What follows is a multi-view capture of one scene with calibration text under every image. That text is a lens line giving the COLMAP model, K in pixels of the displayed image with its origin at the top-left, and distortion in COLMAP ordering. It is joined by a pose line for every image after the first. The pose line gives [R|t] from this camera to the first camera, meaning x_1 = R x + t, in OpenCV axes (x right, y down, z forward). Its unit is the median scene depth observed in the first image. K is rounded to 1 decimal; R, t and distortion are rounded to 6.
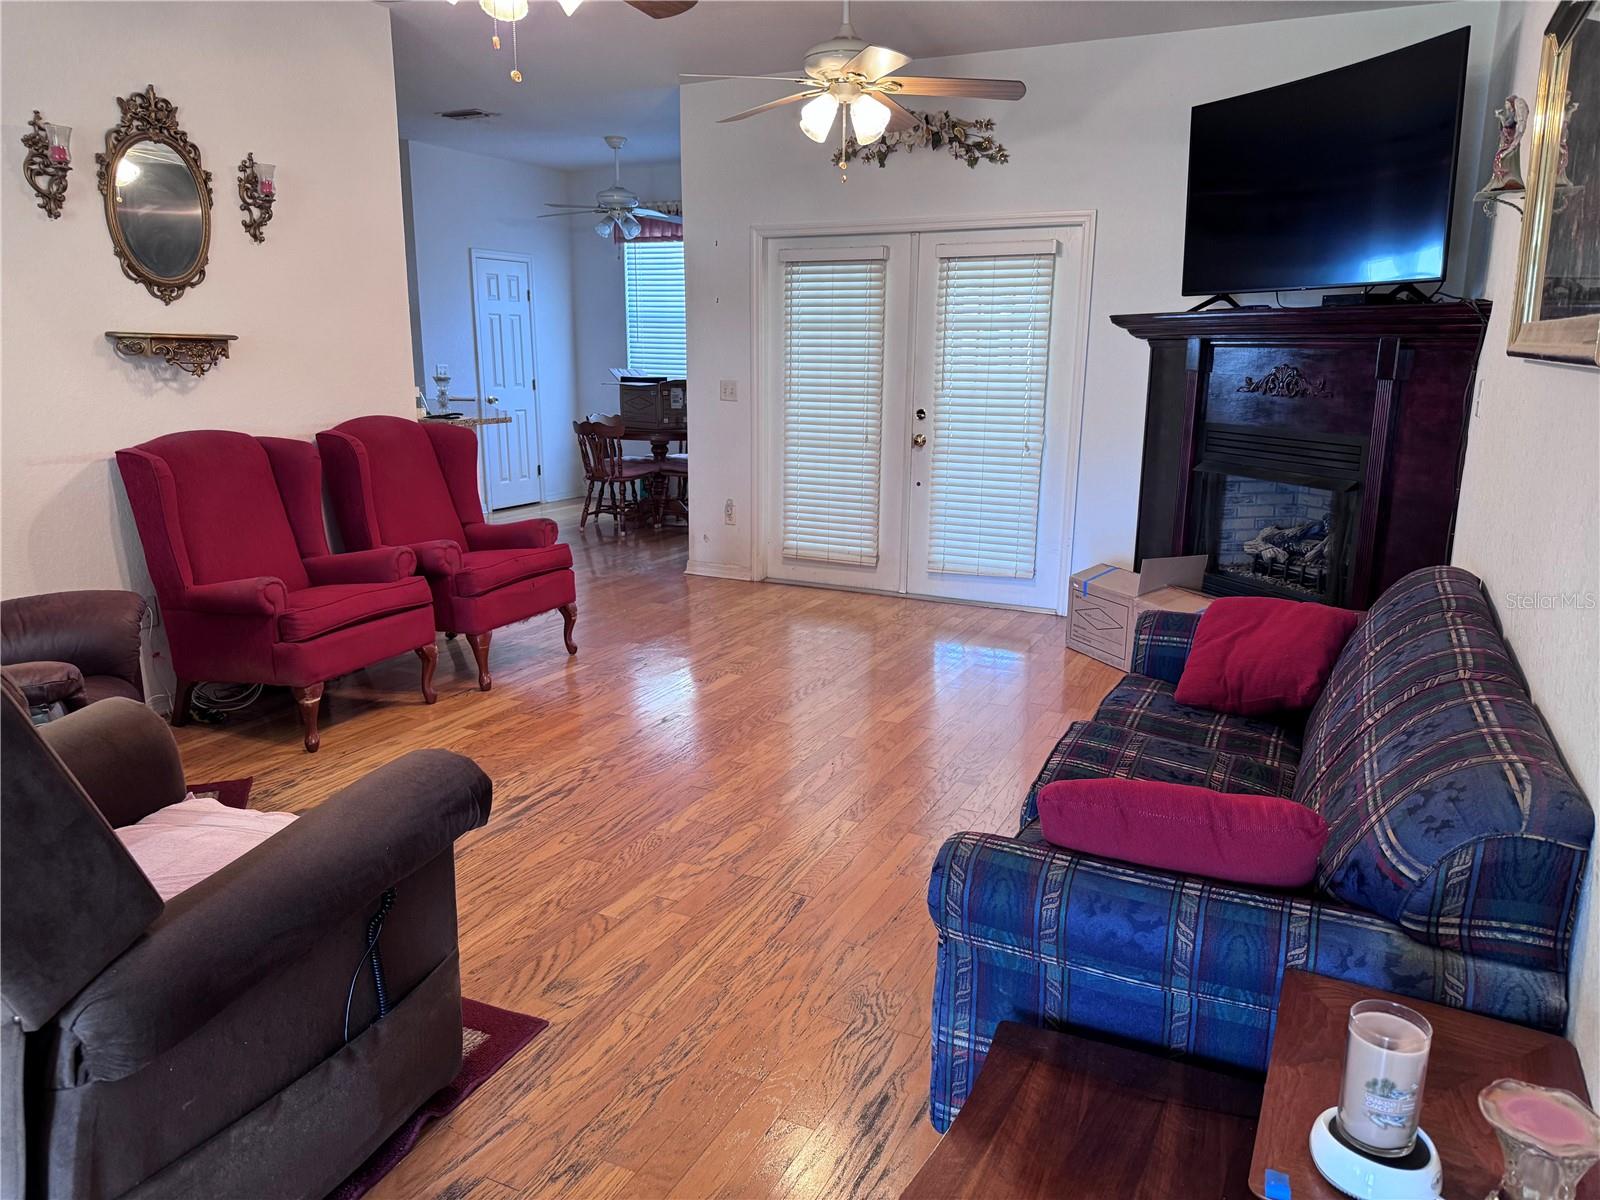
lens RADIAL K [[1137.6, 0, 797.4], [0, 1137.6, 604.8], [0, 0, 1]] dist [0.059612, -0.076540]
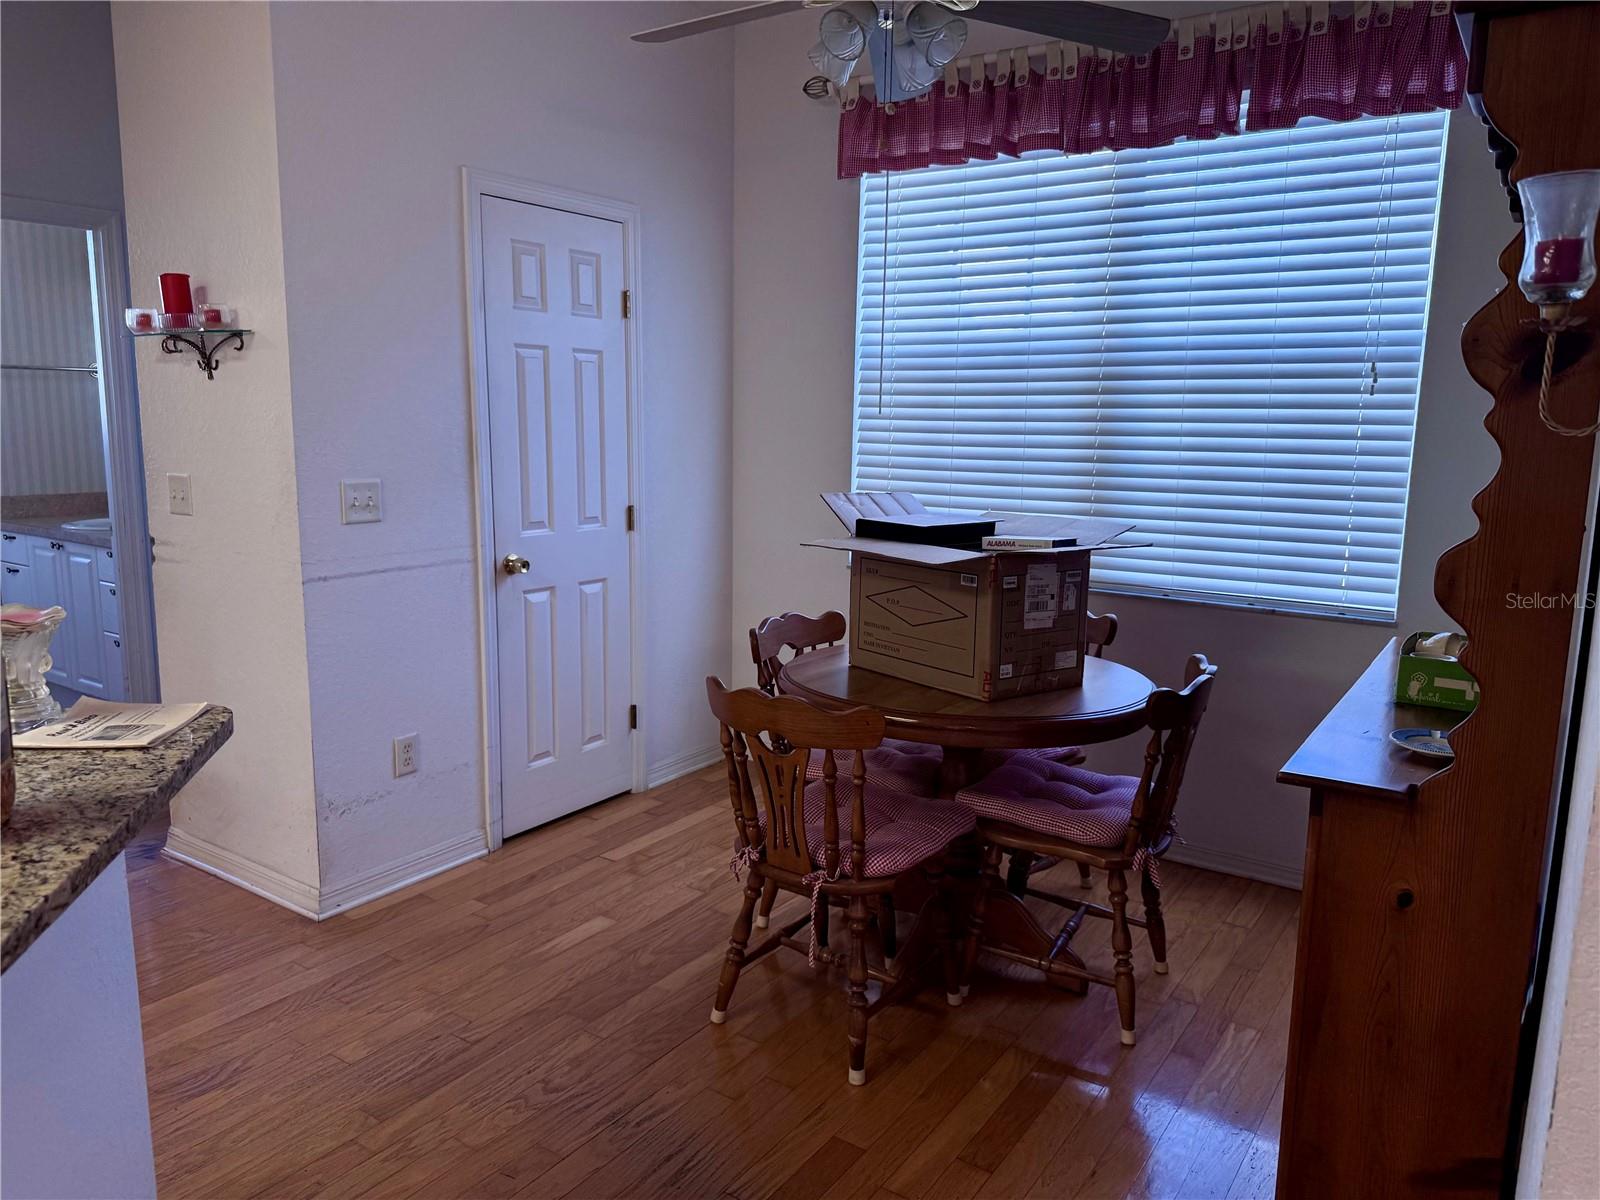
lens RADIAL K [[1137.6, 0, 798.3], [0, 1137.6, 595.6], [0, 0, 1]] dist [0.059612, -0.076540]
pose [[0.990003, 0.026920, -0.138451, -0.137853], [-0.036294, 0.997183, -0.065637, -0.170732], [0.136294, 0.070006, 0.988192, 0.737071]]
